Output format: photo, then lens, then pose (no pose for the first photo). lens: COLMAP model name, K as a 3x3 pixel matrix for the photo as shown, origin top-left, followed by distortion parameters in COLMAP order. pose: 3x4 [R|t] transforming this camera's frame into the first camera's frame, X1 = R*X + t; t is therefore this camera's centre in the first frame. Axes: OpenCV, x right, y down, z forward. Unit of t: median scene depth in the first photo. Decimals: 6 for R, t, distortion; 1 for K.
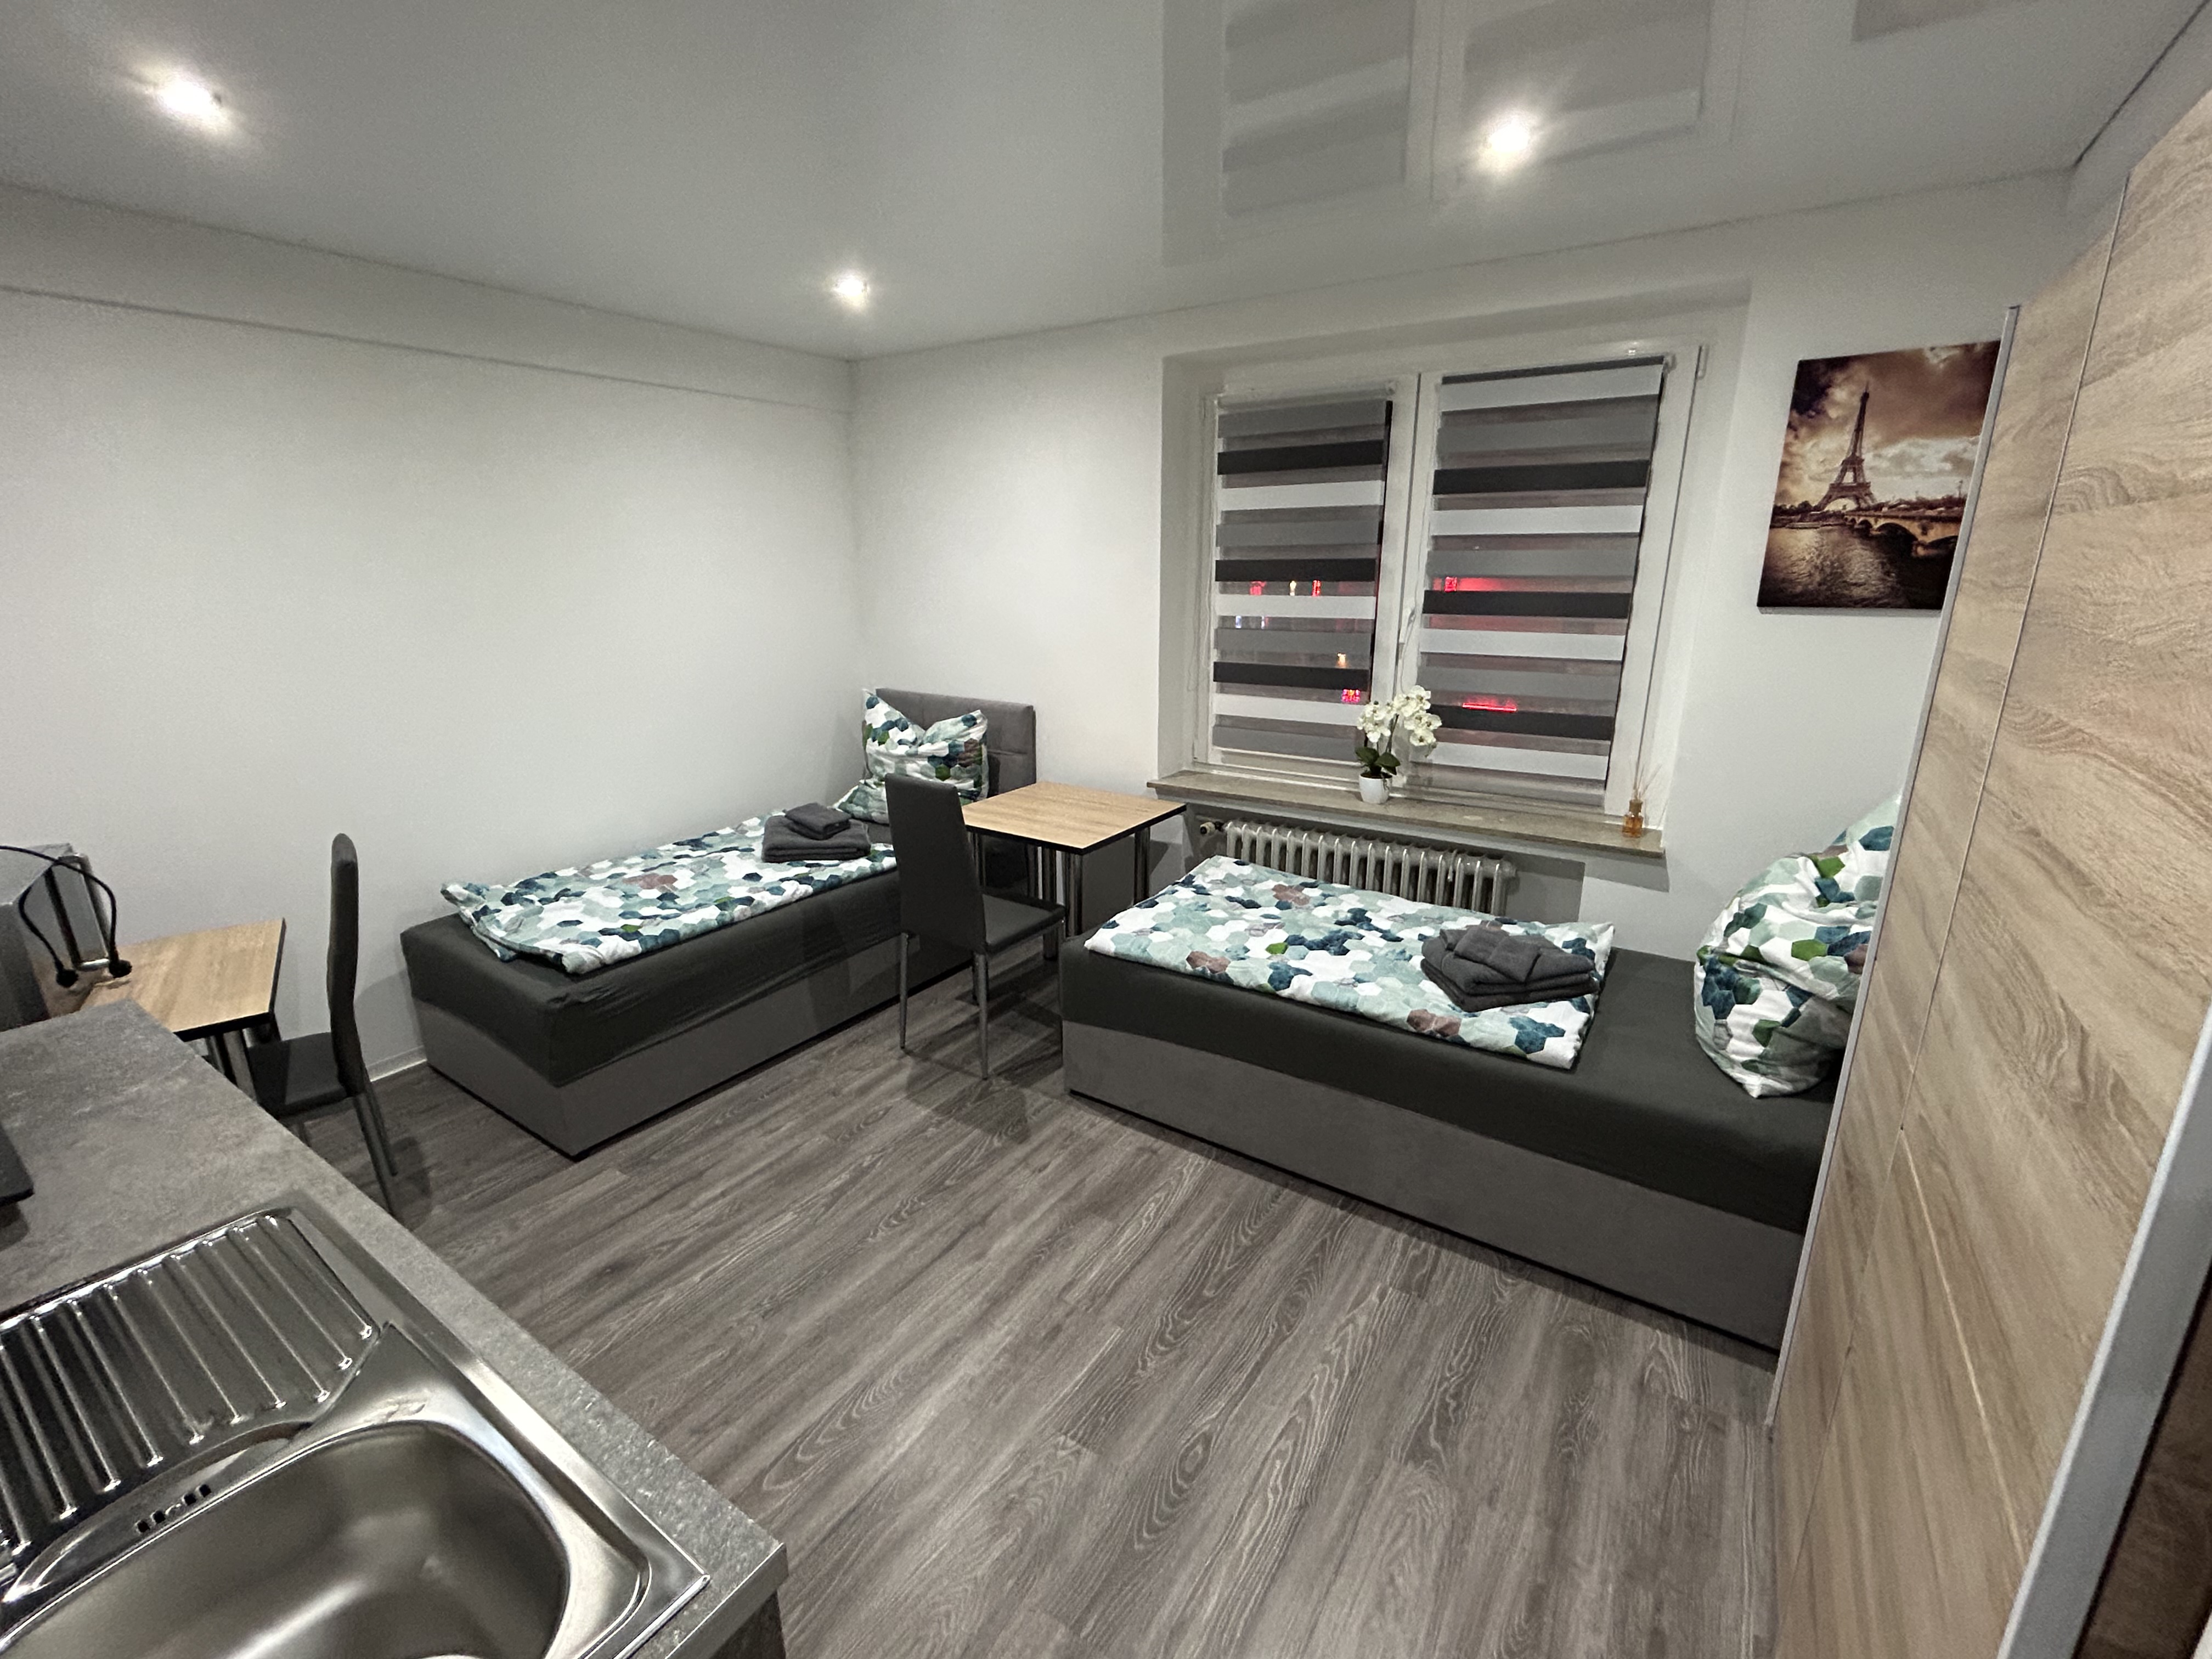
lens RADIAL K [[969.3, 0, 1106.0], [0, 969.3, 829.5], [0, 0, 1]] dist [0.000483, 0.000377]
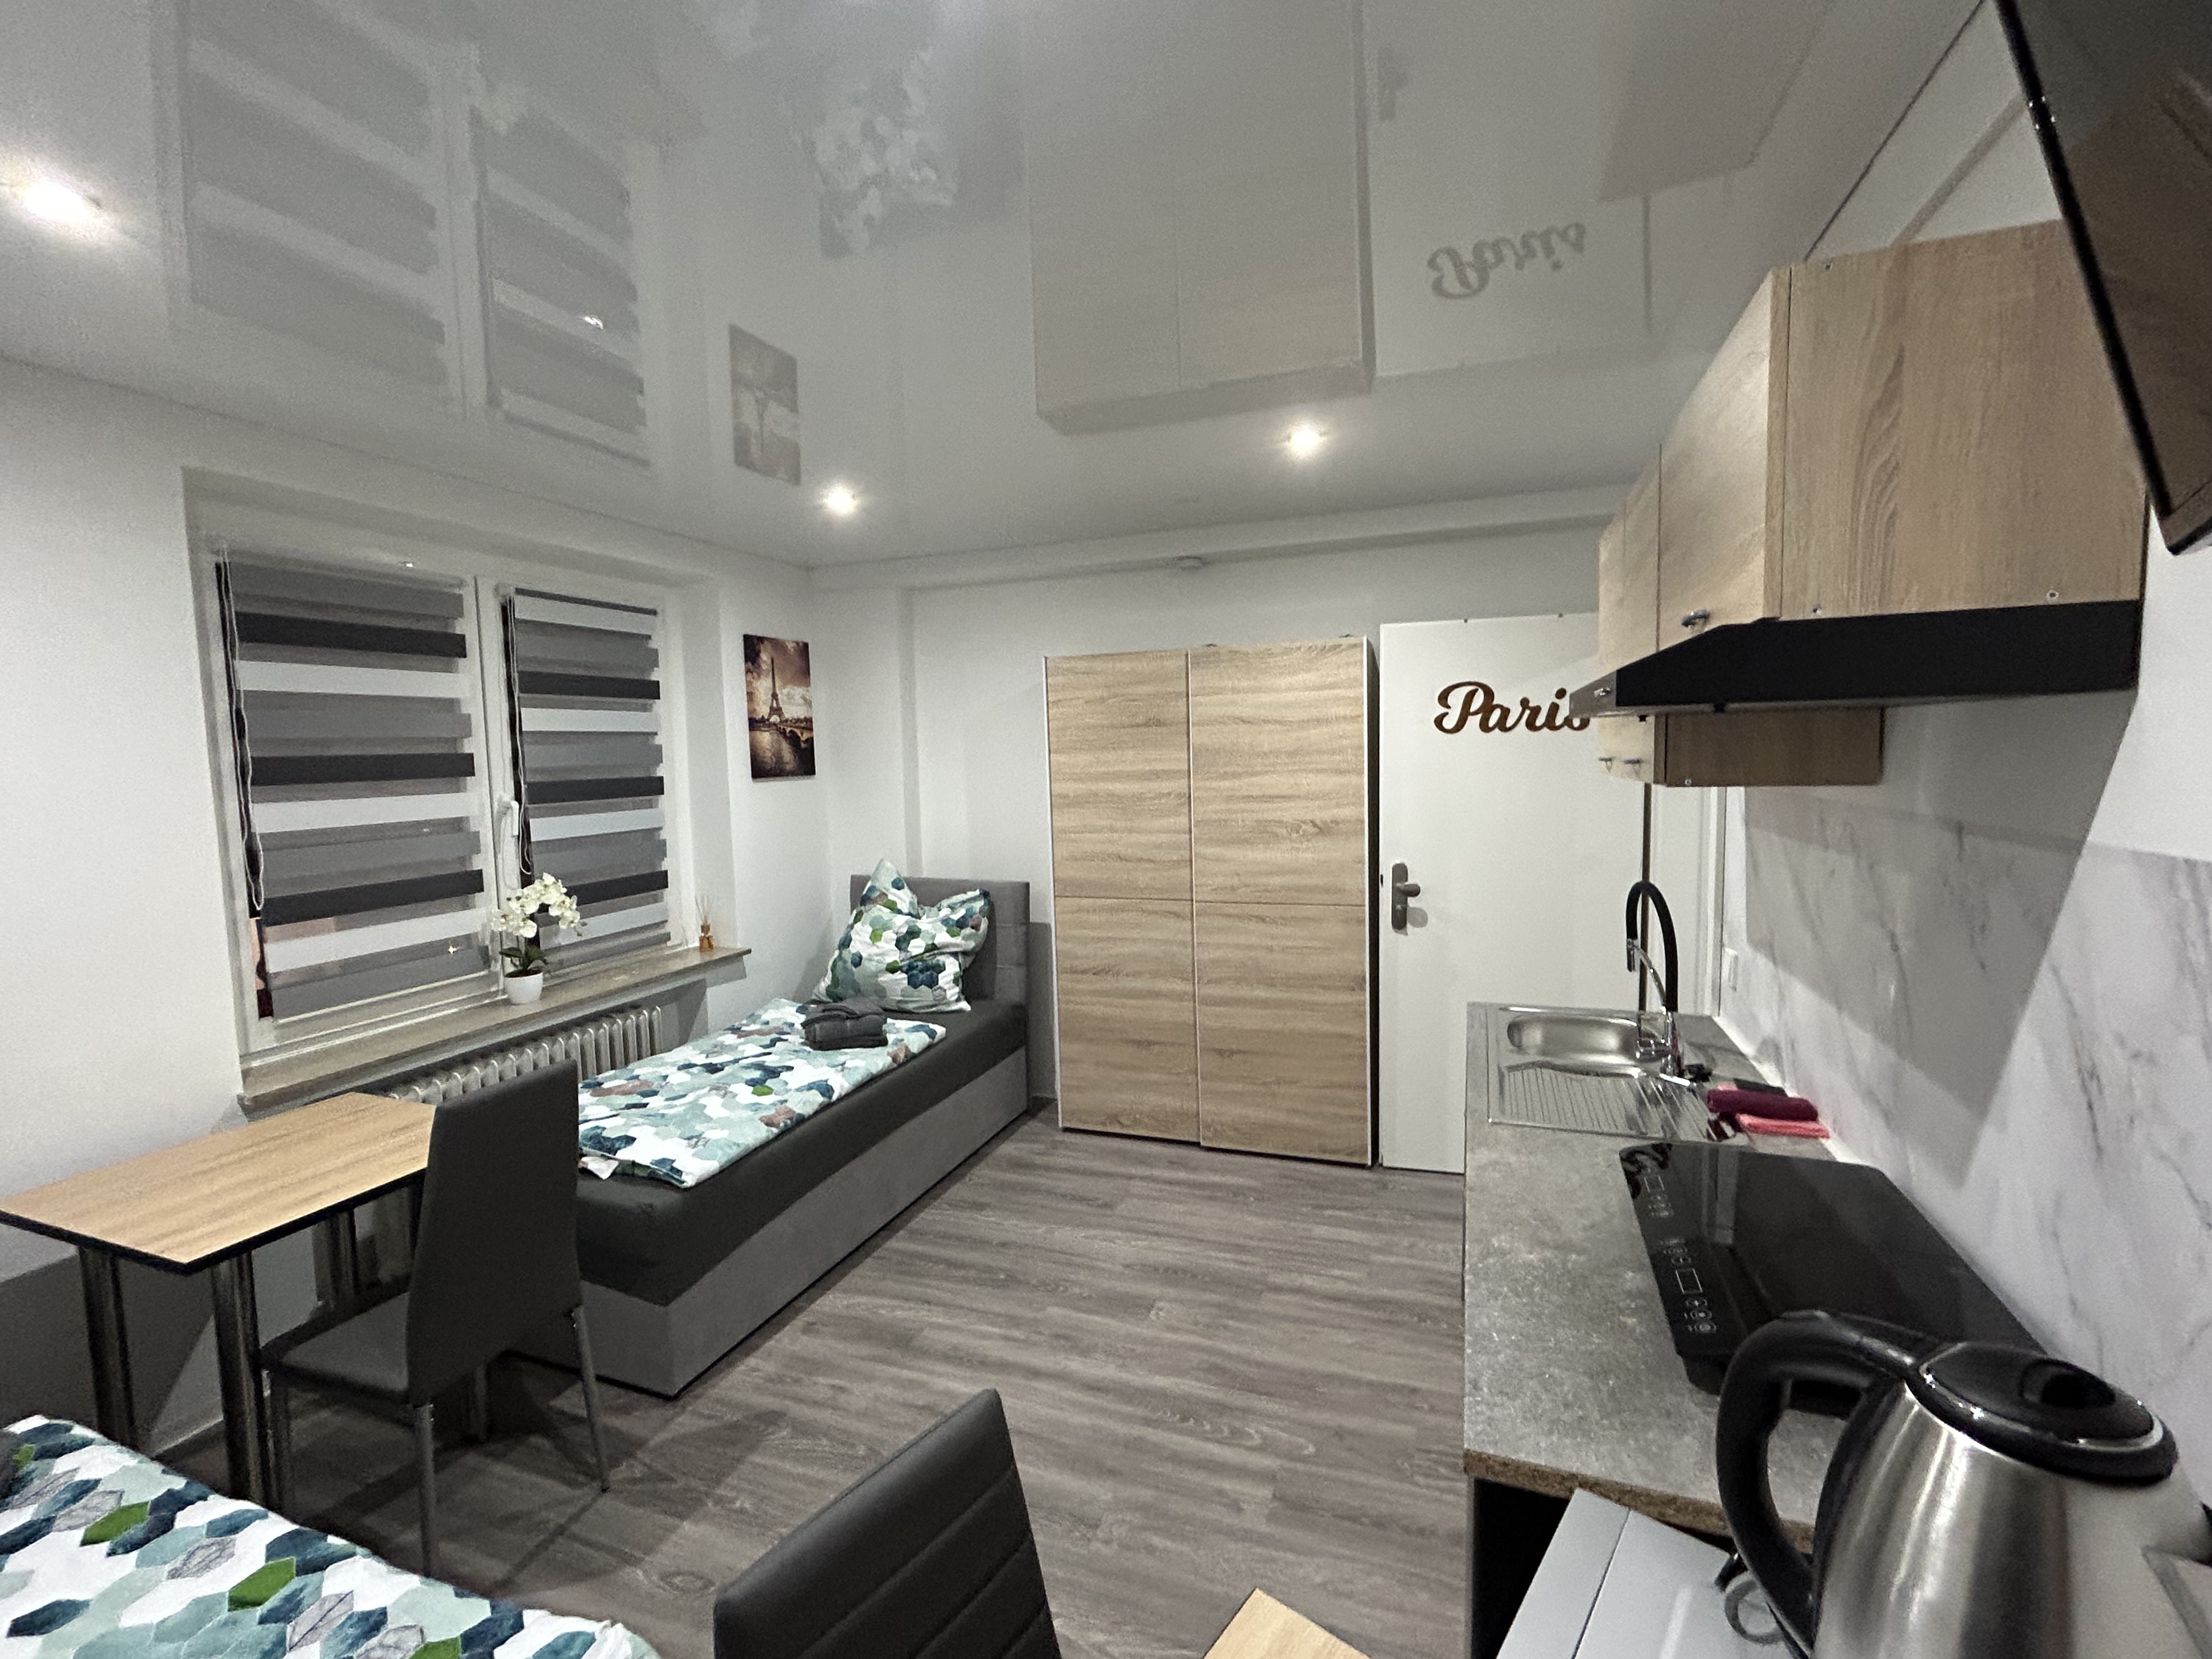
lens RADIAL K [[969.3, 0, 1106.0], [0, 969.3, 829.5], [0, 0, 1]] dist [0.000483, 0.000377]
pose [[-0.231034, -0.073361, 0.970176, -1.006839], [0.285405, 0.948177, 0.139662, -0.210347], [-0.930144, 0.309159, -0.198123, 0.814211]]
